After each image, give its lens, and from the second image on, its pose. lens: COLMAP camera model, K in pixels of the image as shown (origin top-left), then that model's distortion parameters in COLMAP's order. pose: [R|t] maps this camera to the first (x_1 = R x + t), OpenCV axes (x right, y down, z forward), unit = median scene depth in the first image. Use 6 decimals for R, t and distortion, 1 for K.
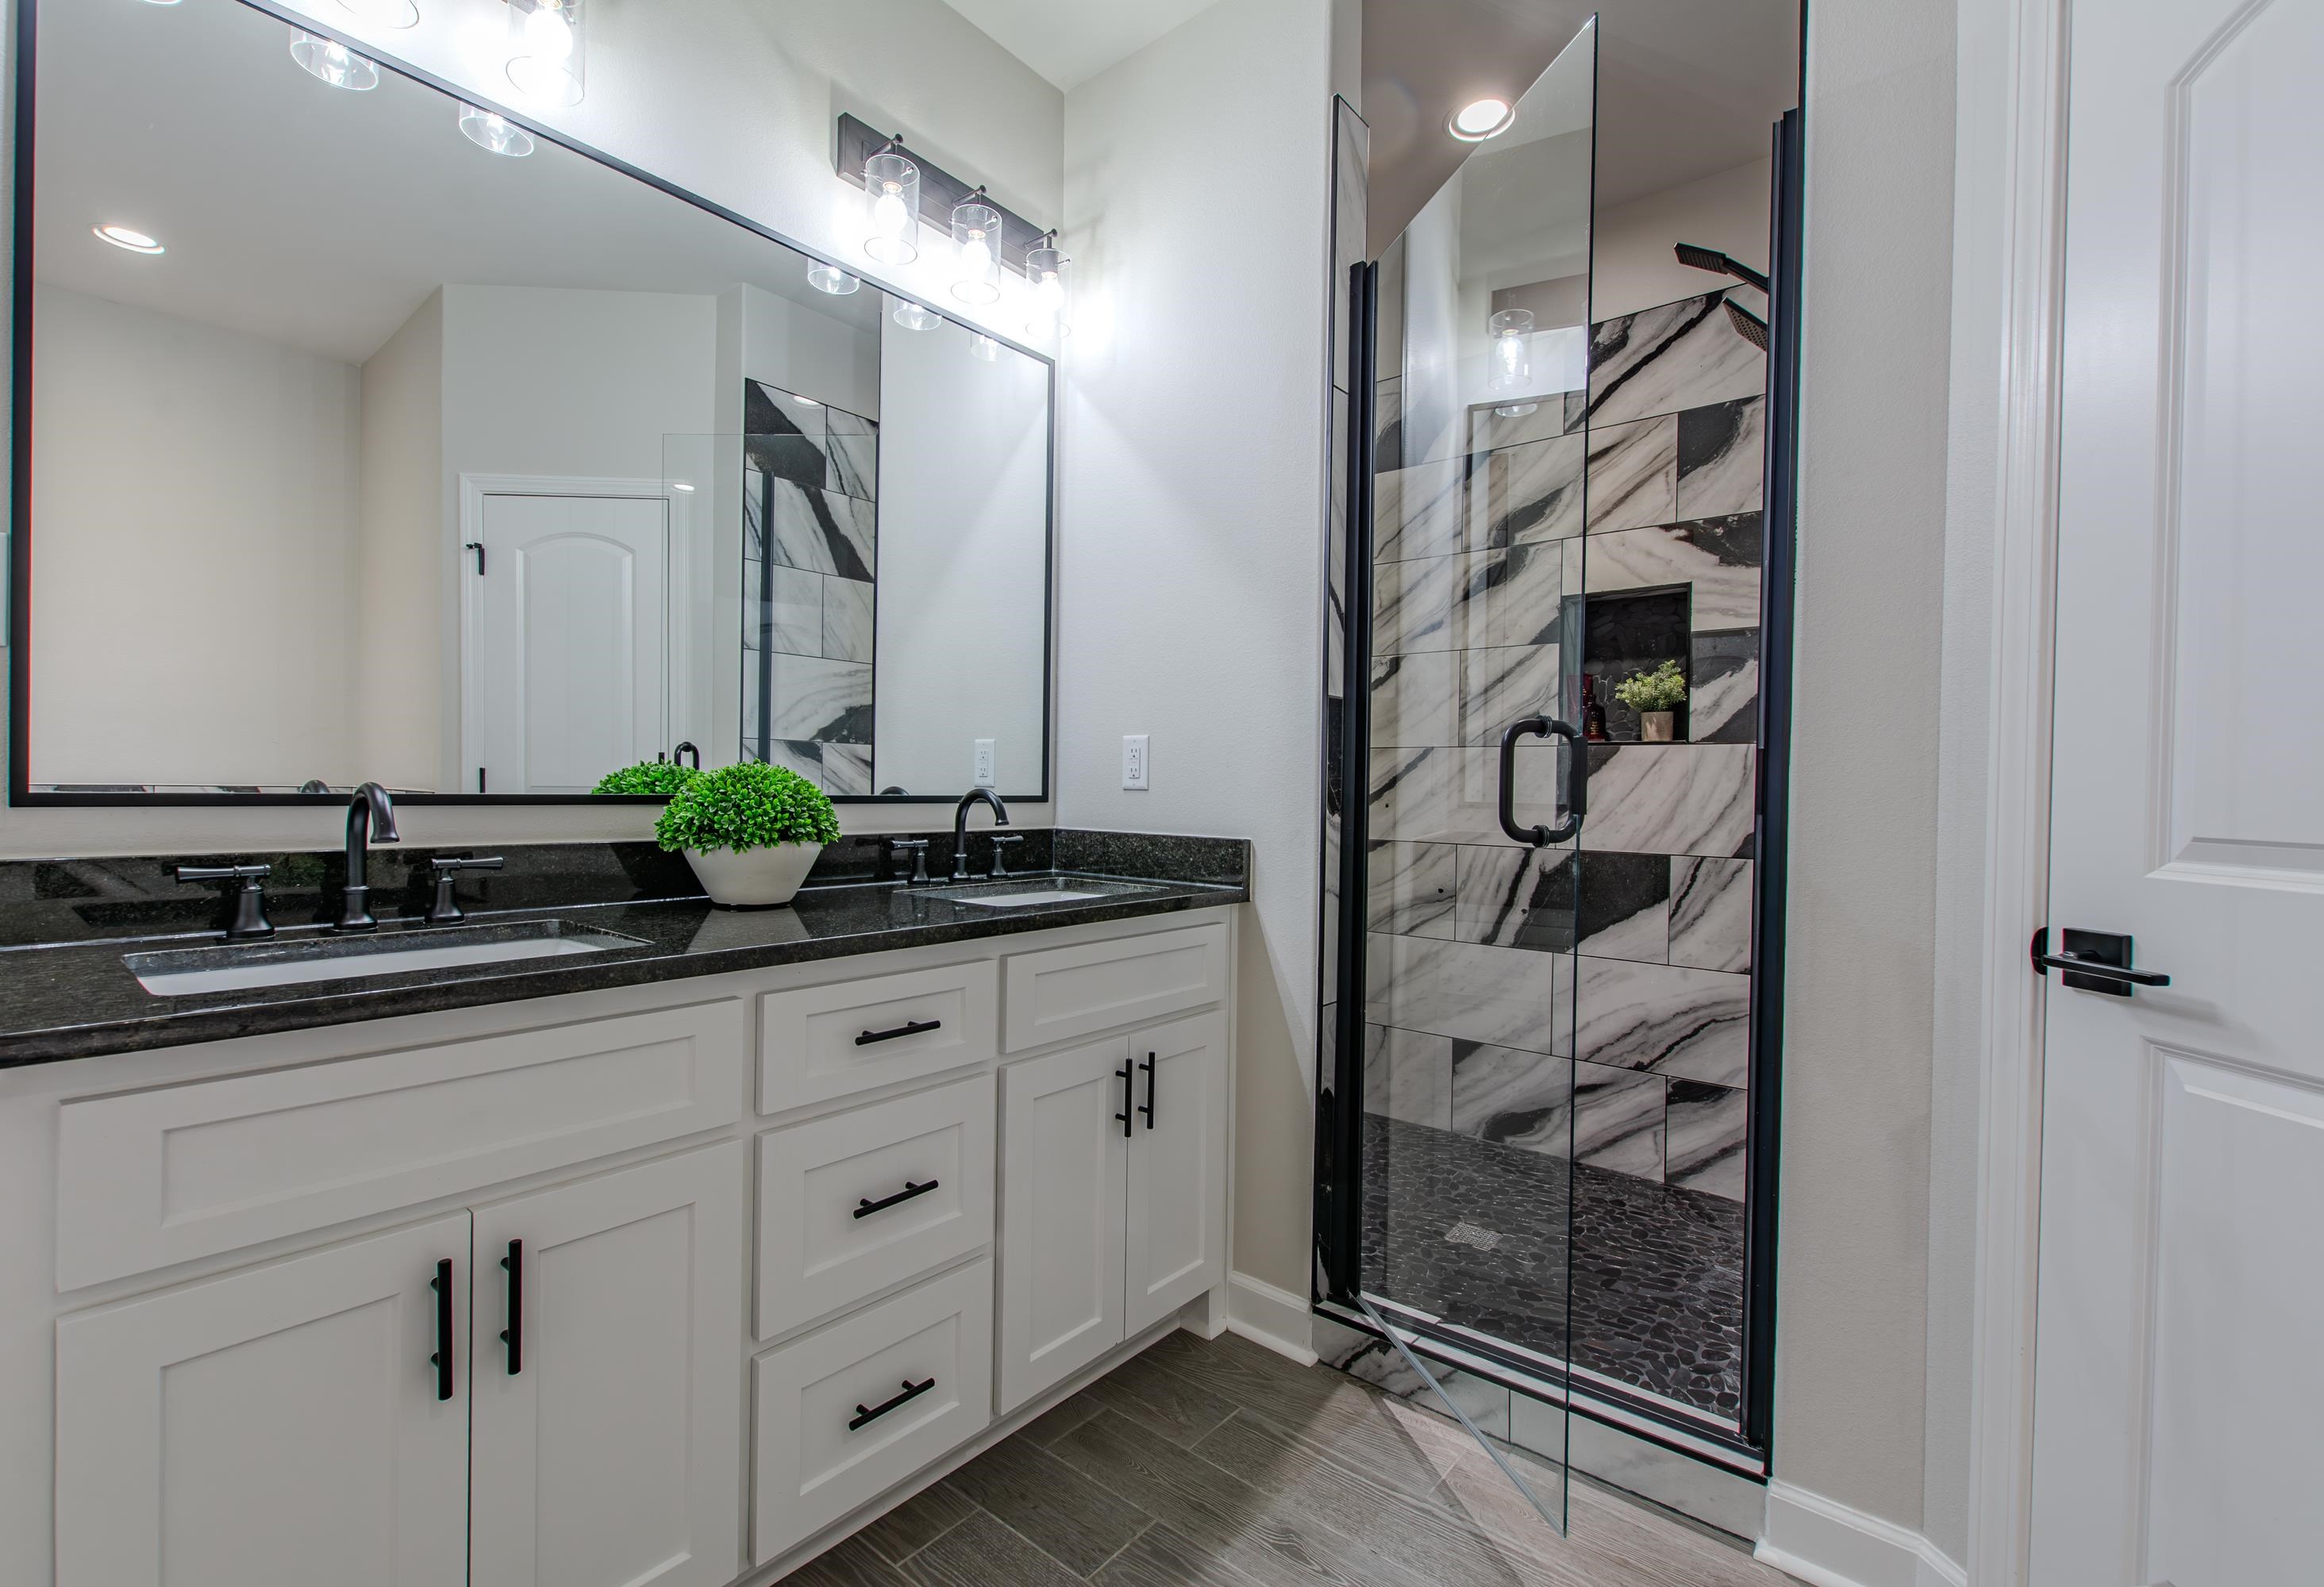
lens RADIAL K [[1031.5, 0, 1123.3], [0, 1031.5, 794.8], [0, 0, 1]] dist [0.004003, -0.002435]
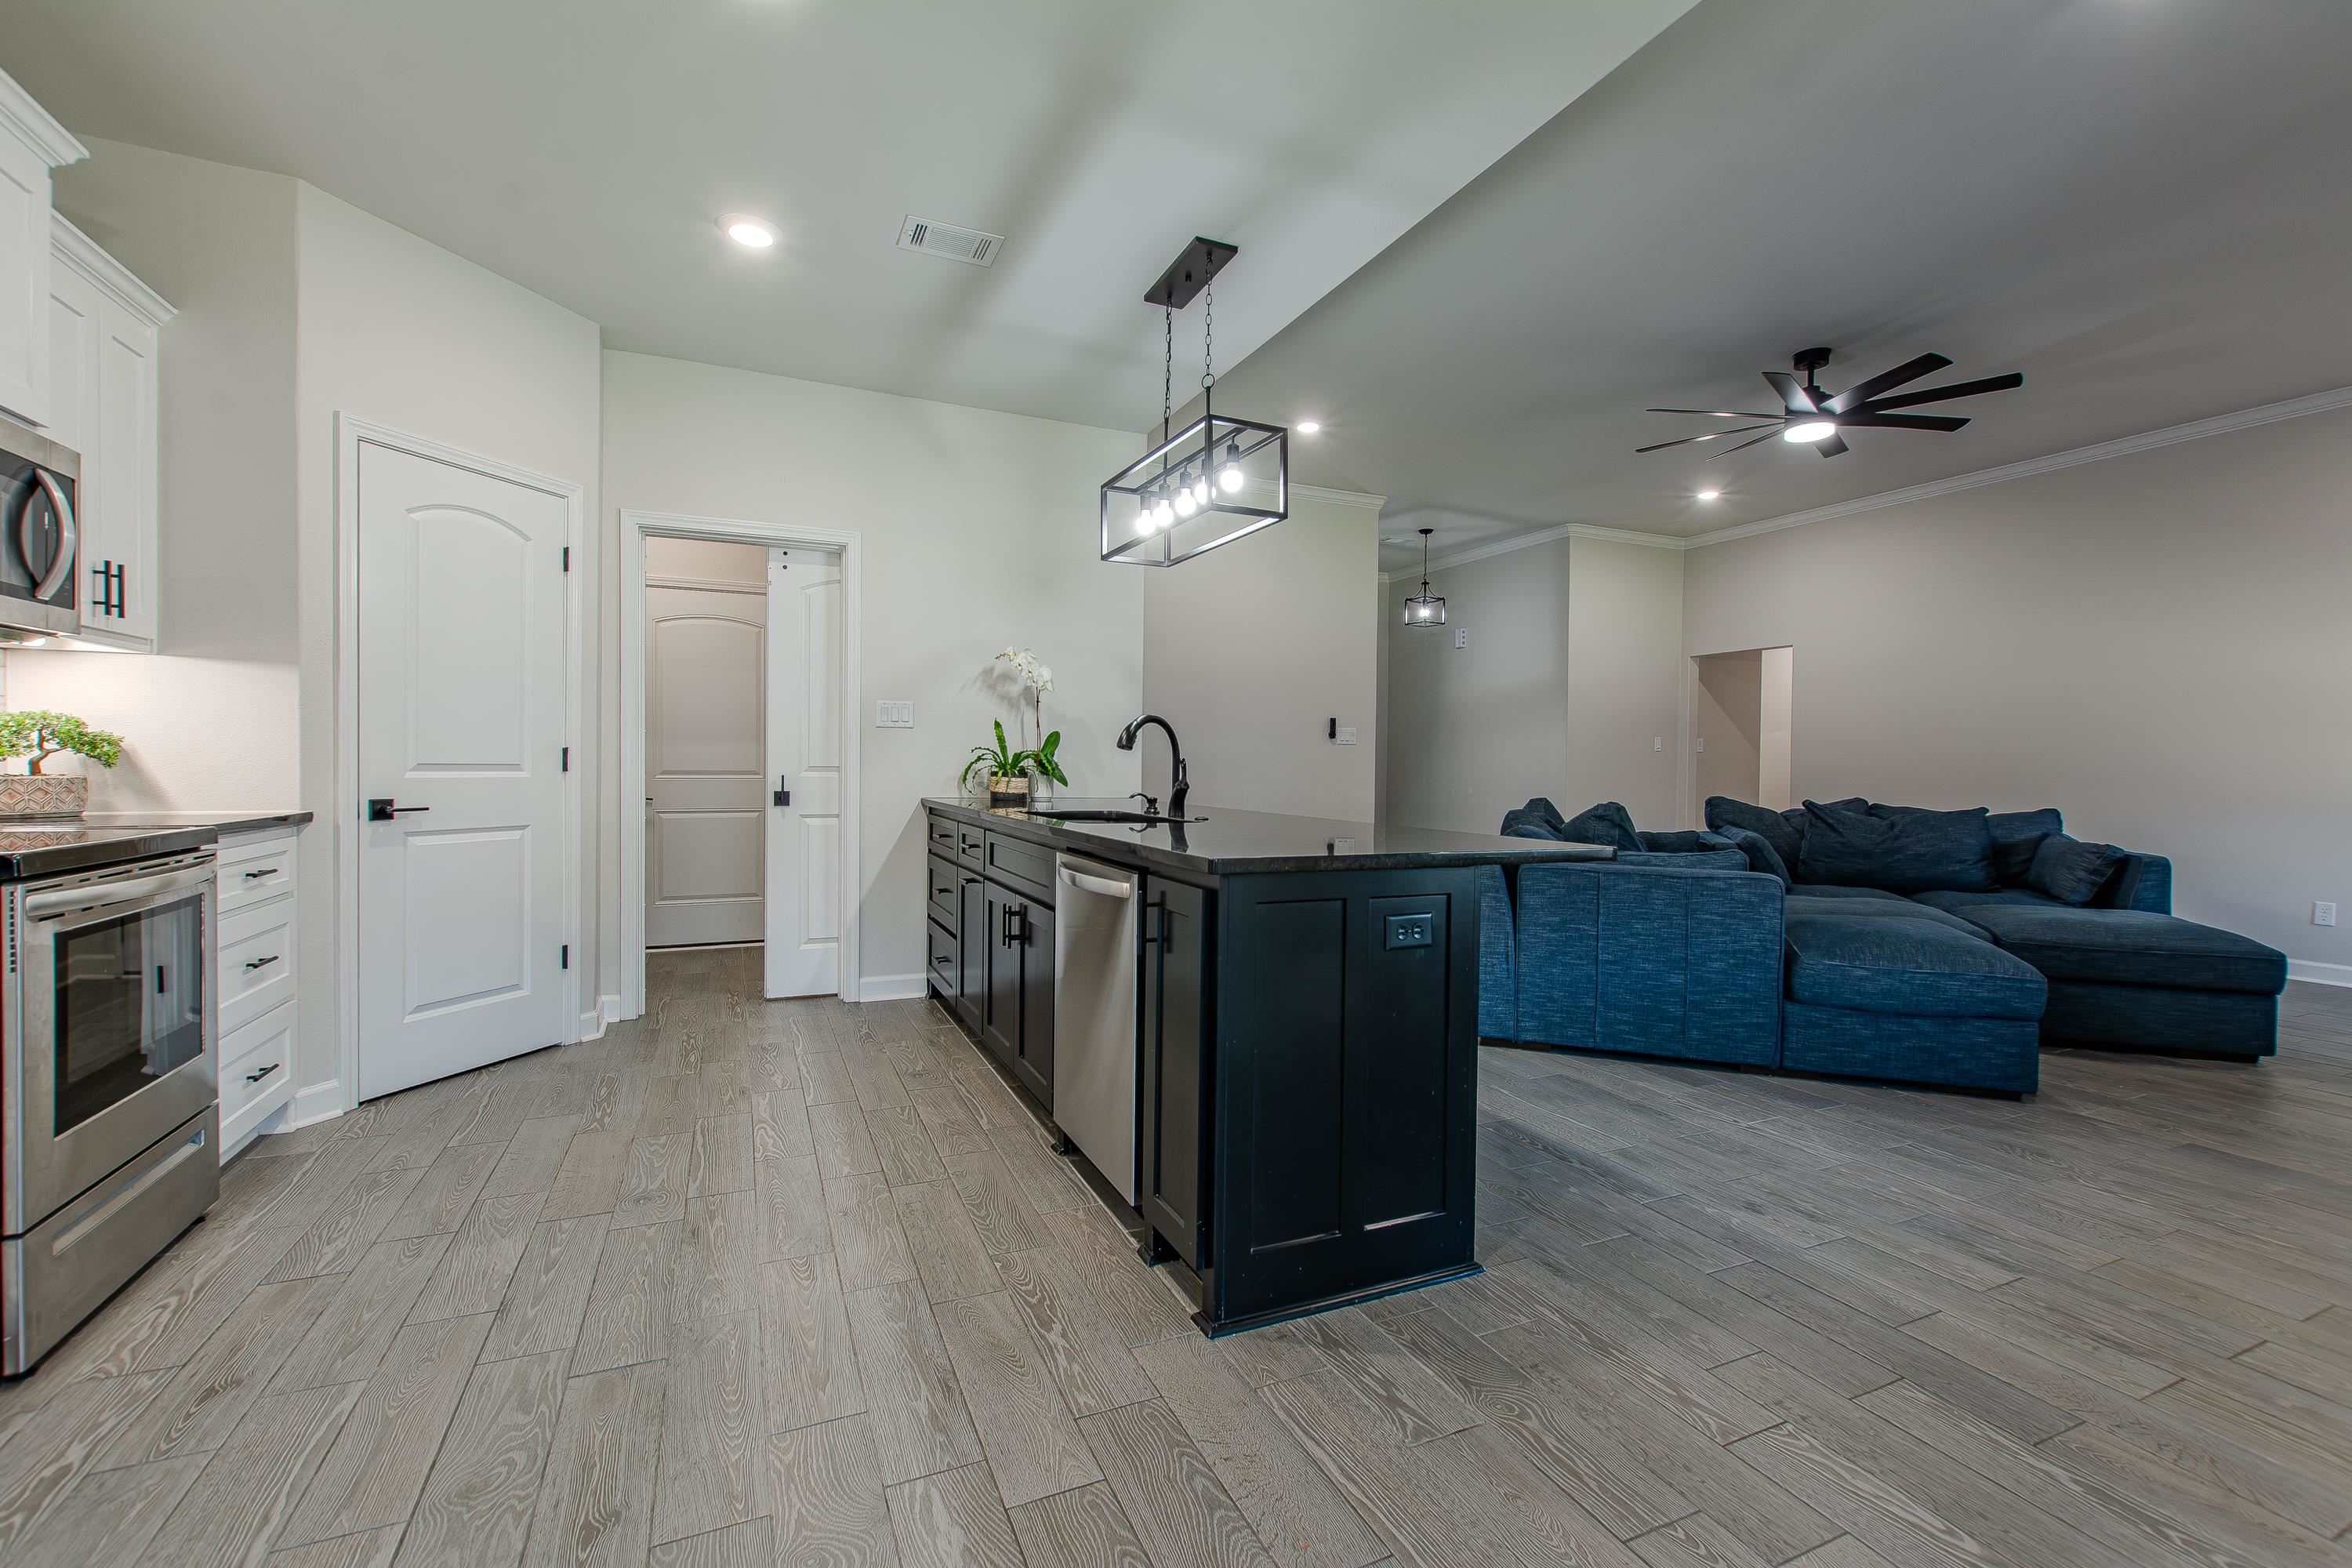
lens RADIAL K [[1017.1, 0, 1189.0], [0, 1017.1, 780.5], [0, 0, 1]] dist [0.007619, -0.004059]
pose [[-0.898650, -0.033225, 0.437406, -0.868718], [-0.019353, 0.999160, 0.036135, -0.023035], [-0.438239, 0.024007, -0.898538, 0.995942]]
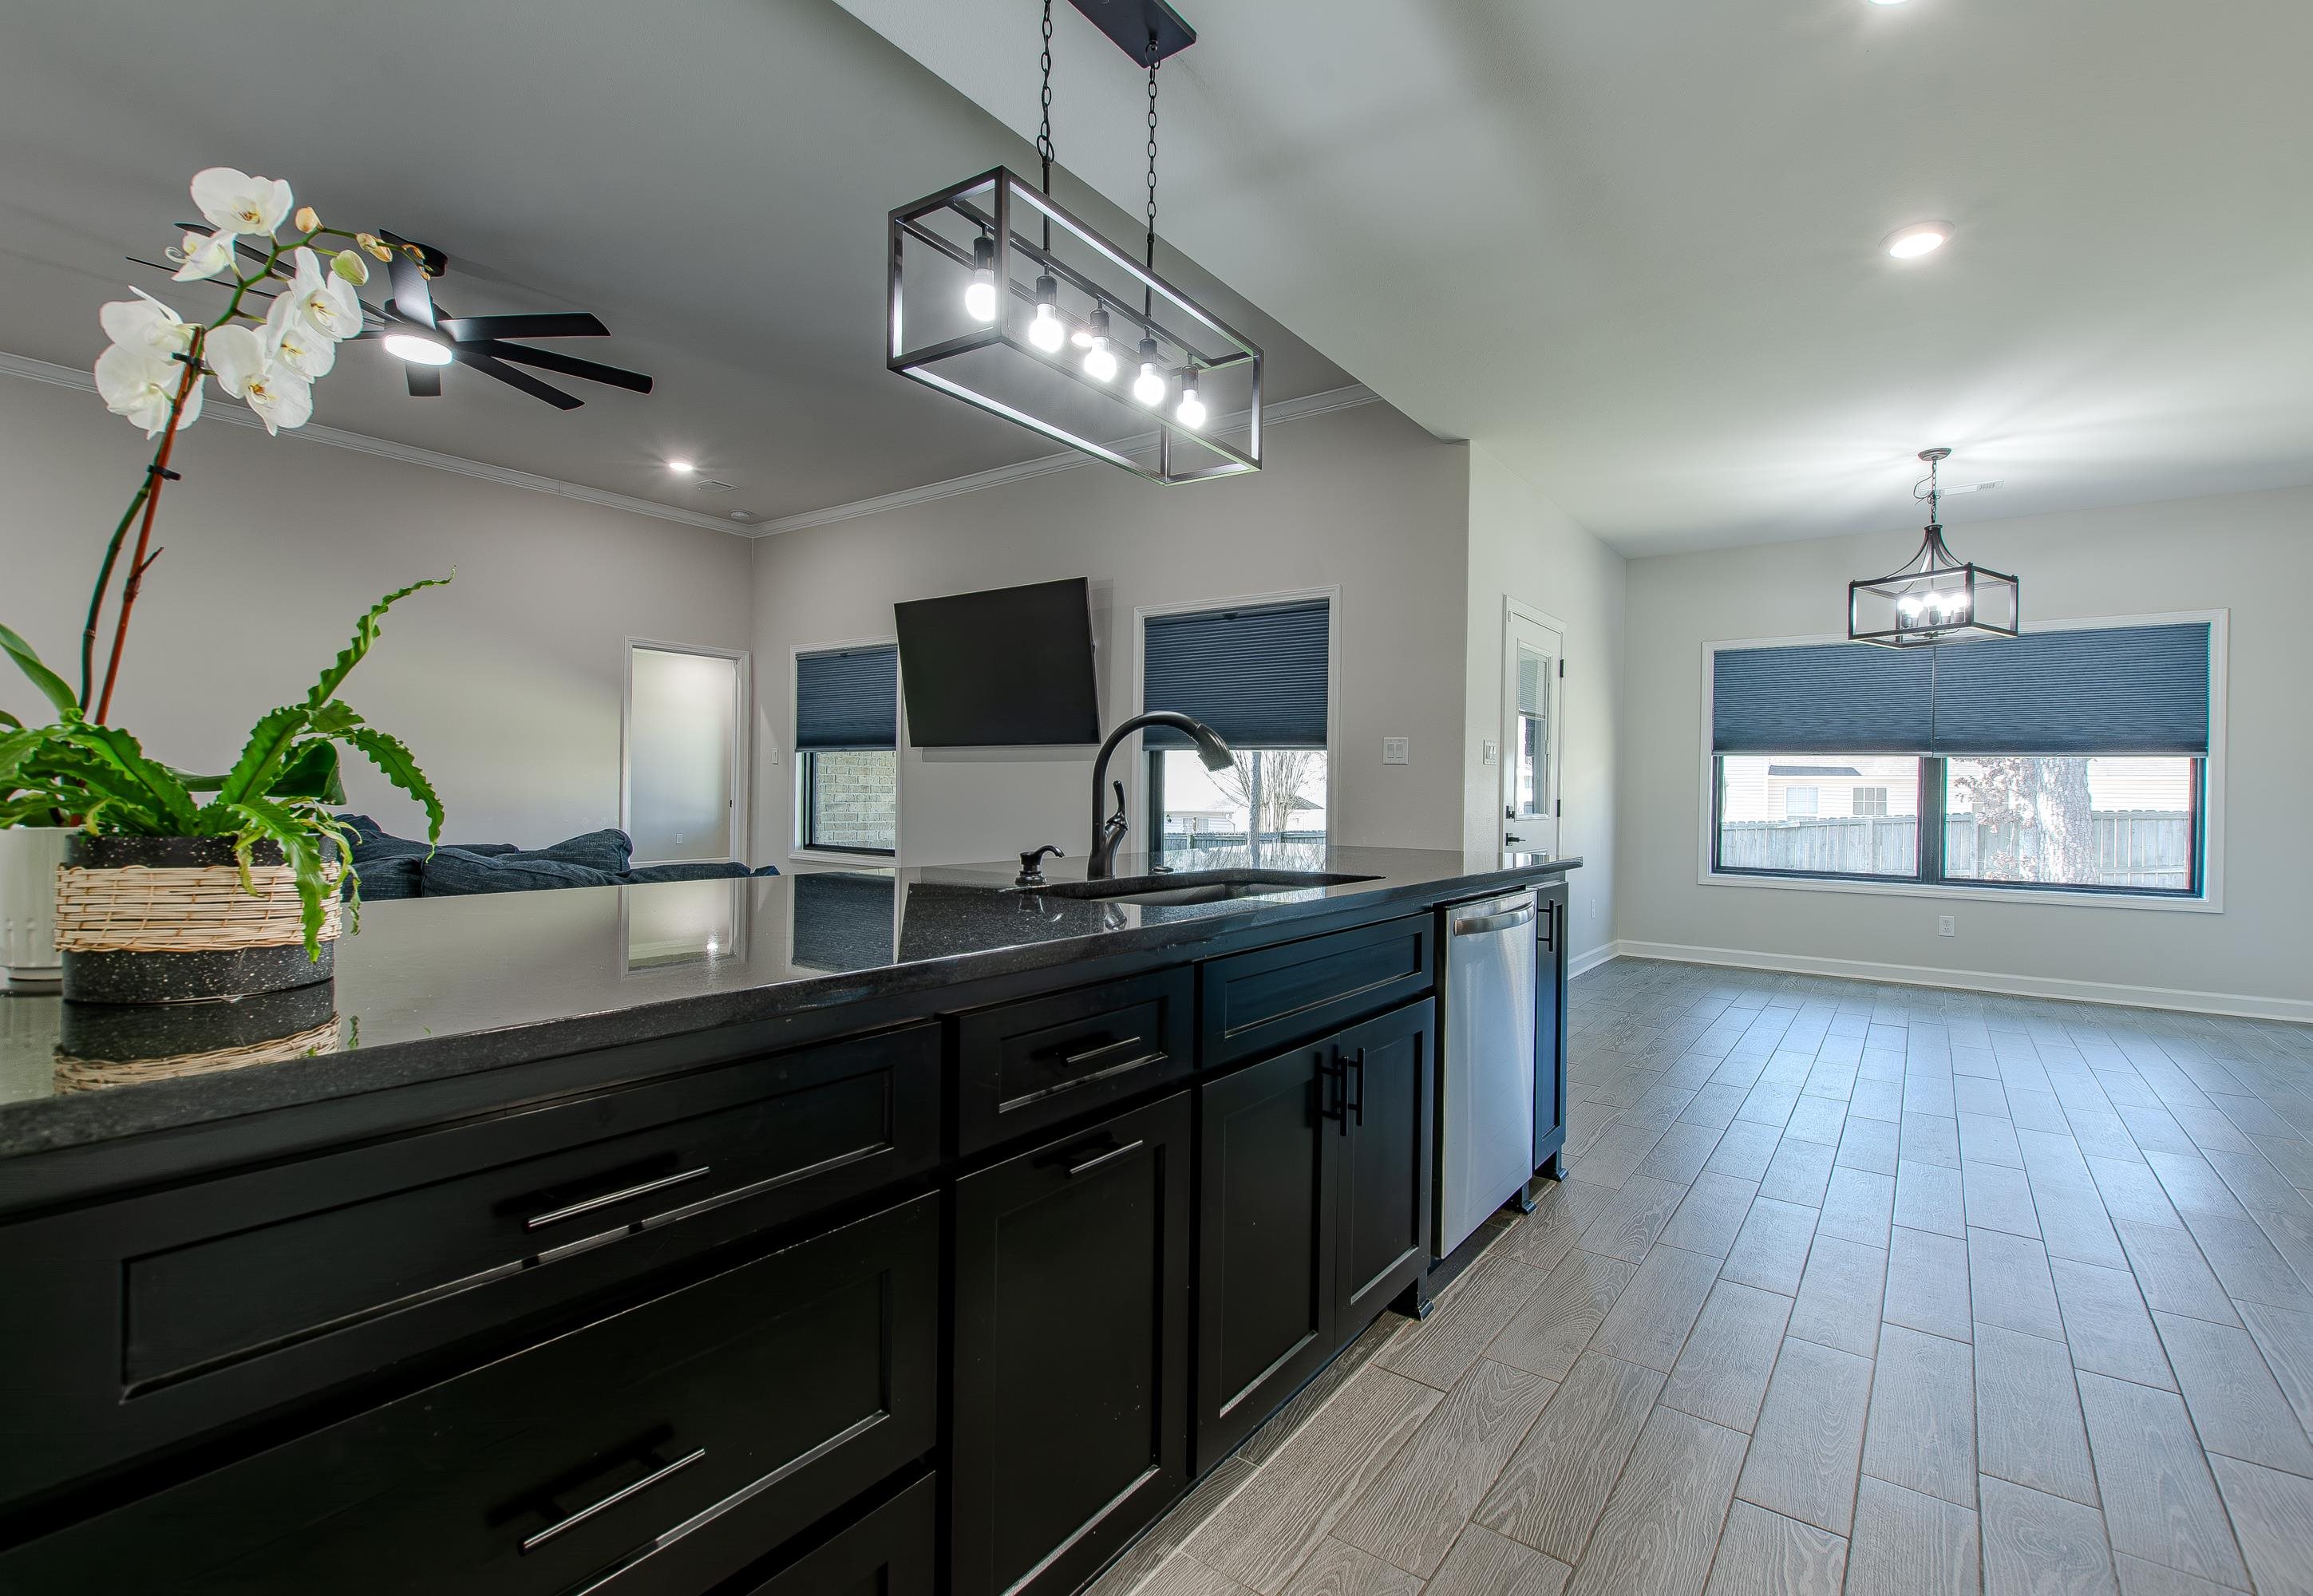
lens RADIAL K [[1043.8, 0, 1202.8], [0, 1043.8, 792.5], [0, 0, 1]] dist [0.000498, 0.000095]
pose [[0.078874, -0.011070, -0.996823, 0.393947], [-0.028261, 0.999512, -0.013336, 0.009842], [0.996484, 0.029223, 0.078522, -0.042012]]
